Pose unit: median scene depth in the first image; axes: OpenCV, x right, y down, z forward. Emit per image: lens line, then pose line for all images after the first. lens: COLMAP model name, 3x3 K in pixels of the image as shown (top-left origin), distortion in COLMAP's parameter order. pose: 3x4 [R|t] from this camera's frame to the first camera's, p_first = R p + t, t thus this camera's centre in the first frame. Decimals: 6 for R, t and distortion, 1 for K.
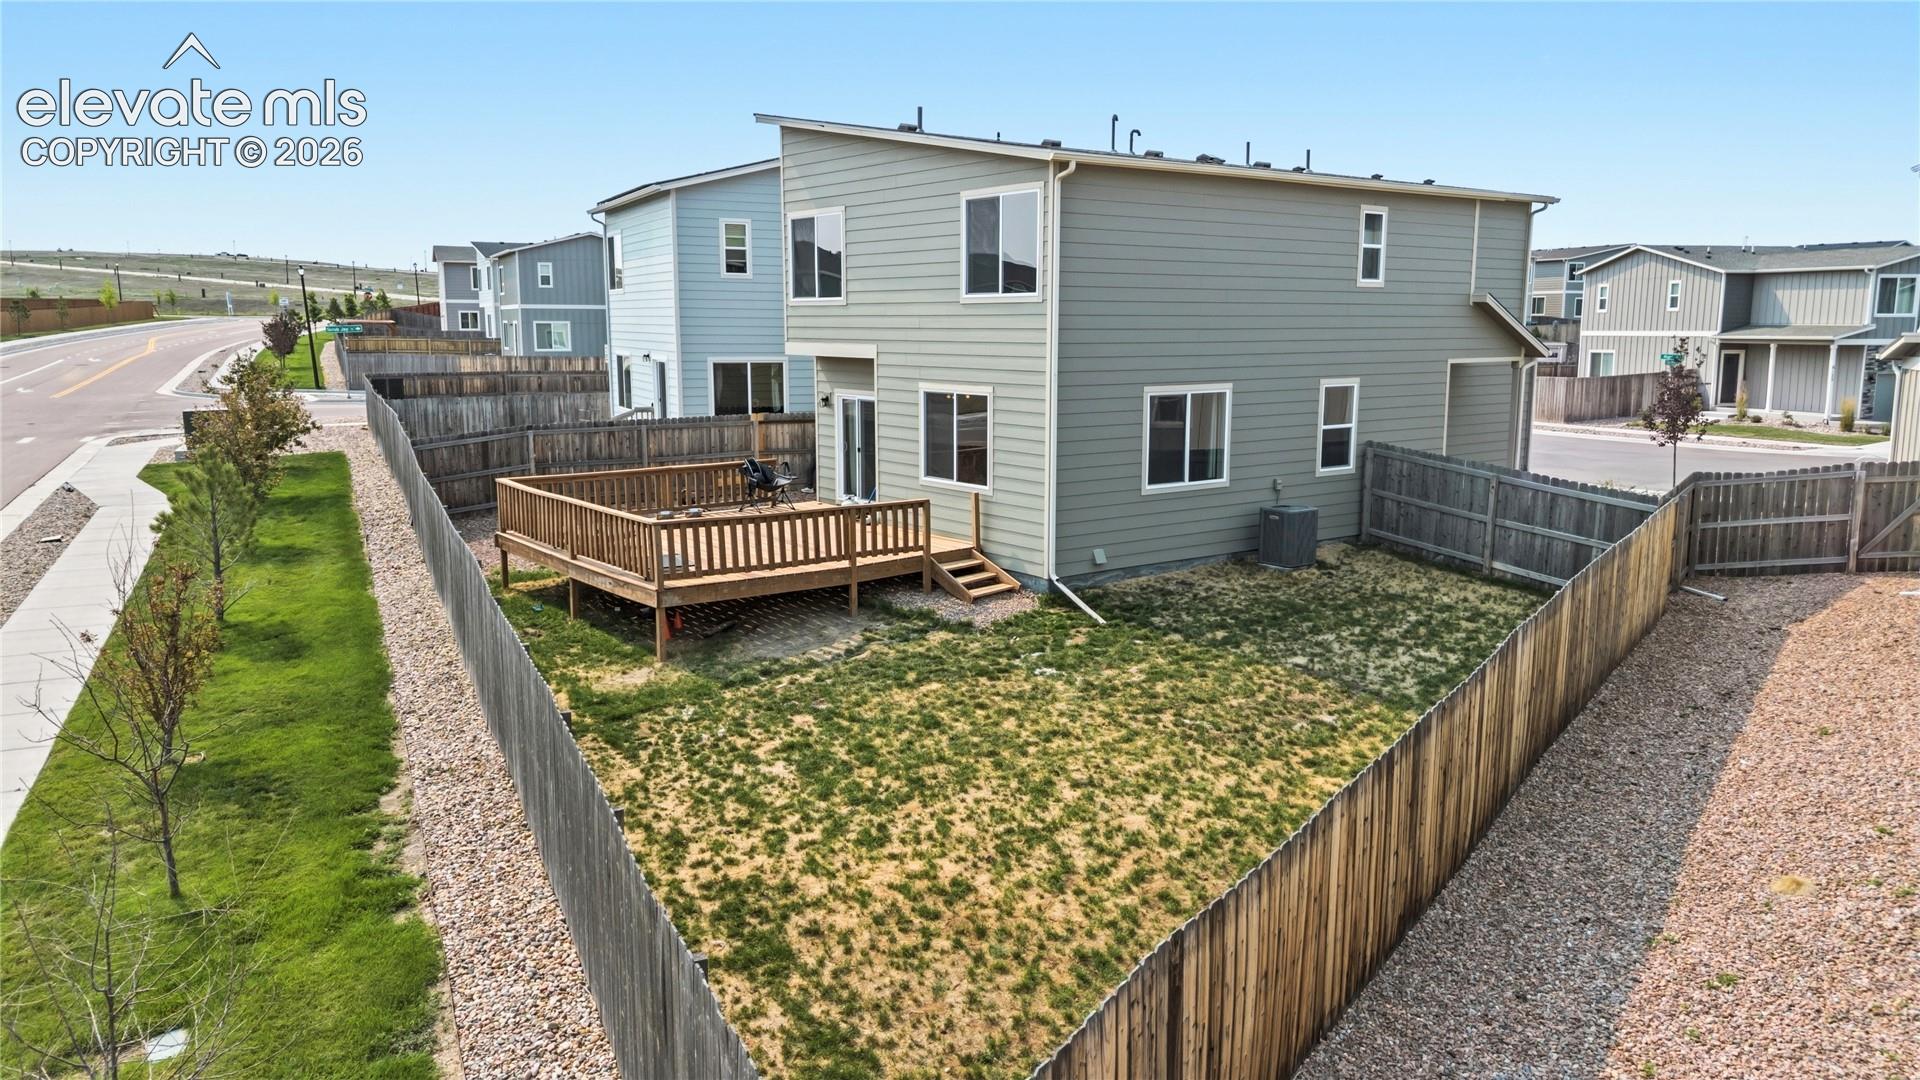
lens RADIAL K [[1356.4, 0, 970.9], [0, 1356.4, 535.4], [0, 0, 1]] dist [0.073722, -0.077041]
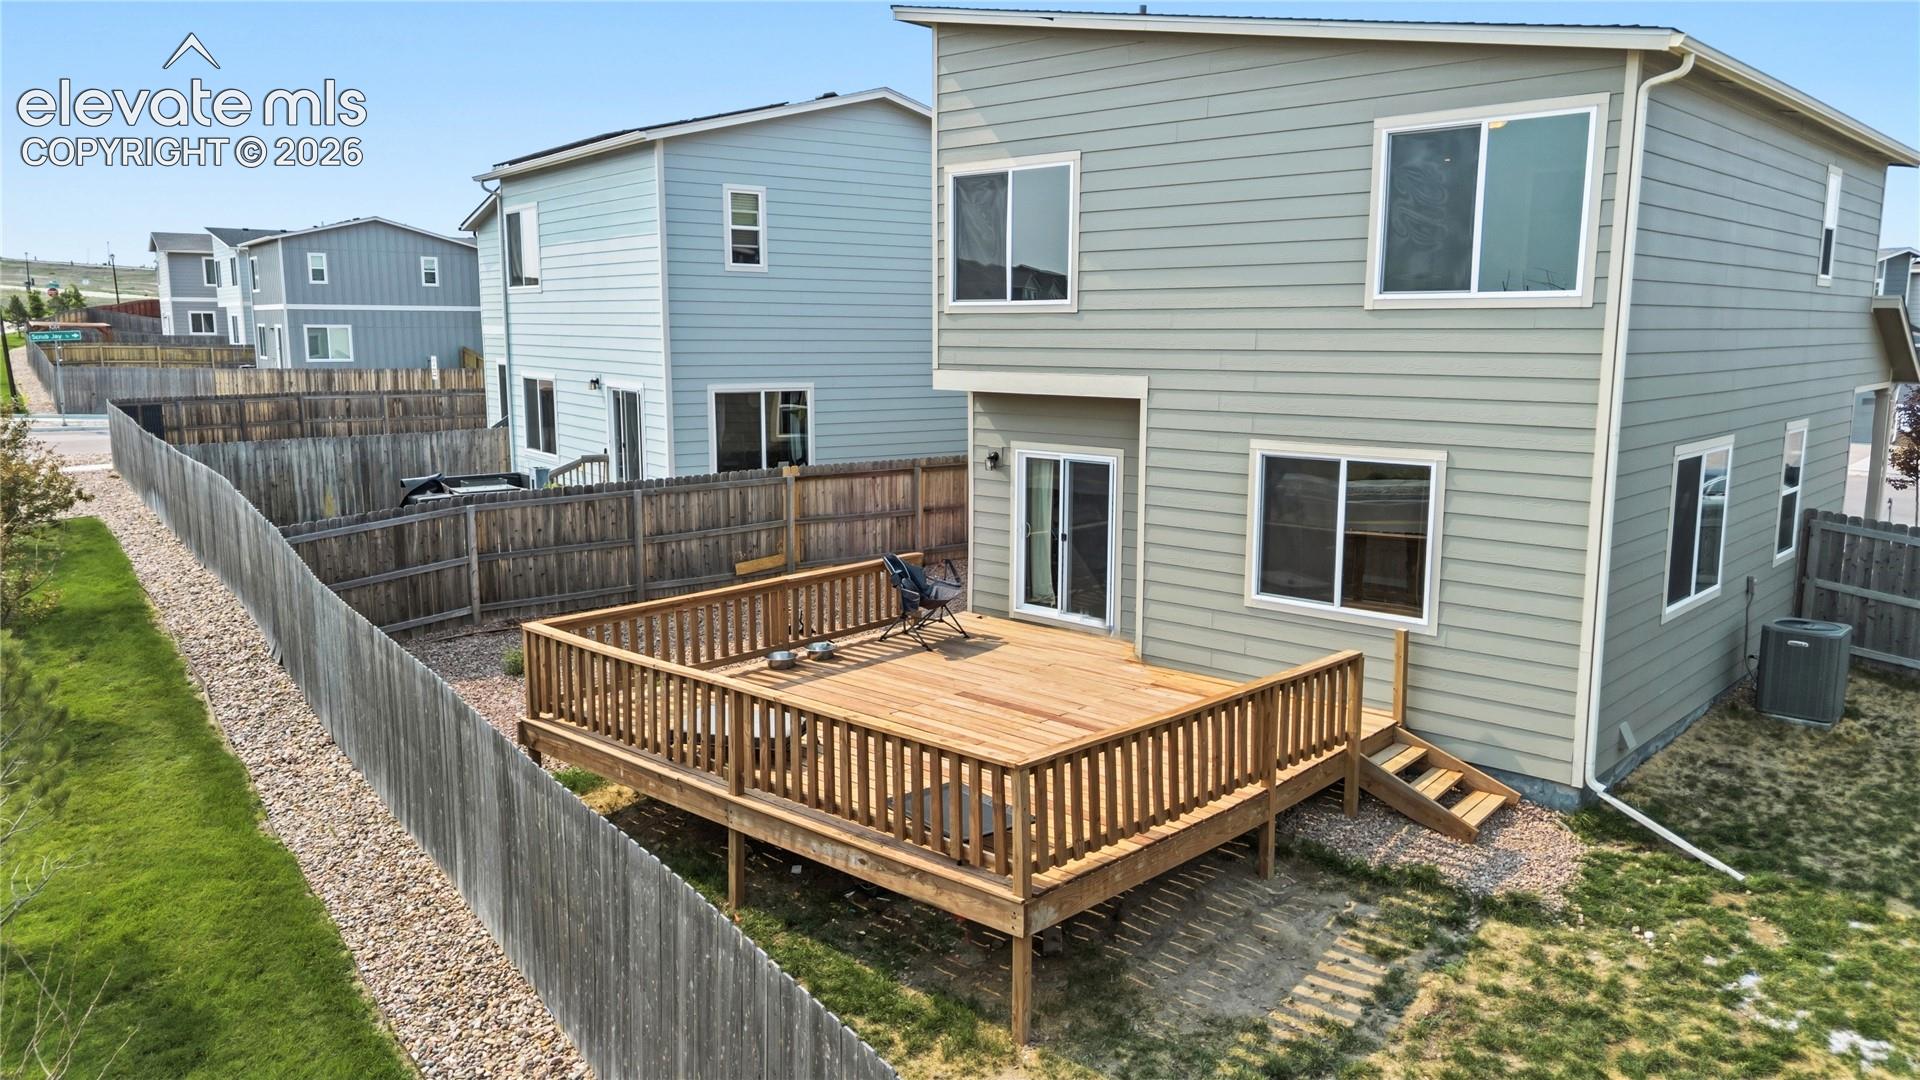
lens RADIAL K [[1356.4, 0, 970.9], [0, 1356.4, 535.4], [0, 0, 1]] dist [0.073722, -0.077041]
pose [[0.983499, -0.026595, 0.178946, -0.197892], [0.026786, 0.999640, 0.001350, -0.054638], [-0.178918, 0.003466, 0.983858, 0.312016]]
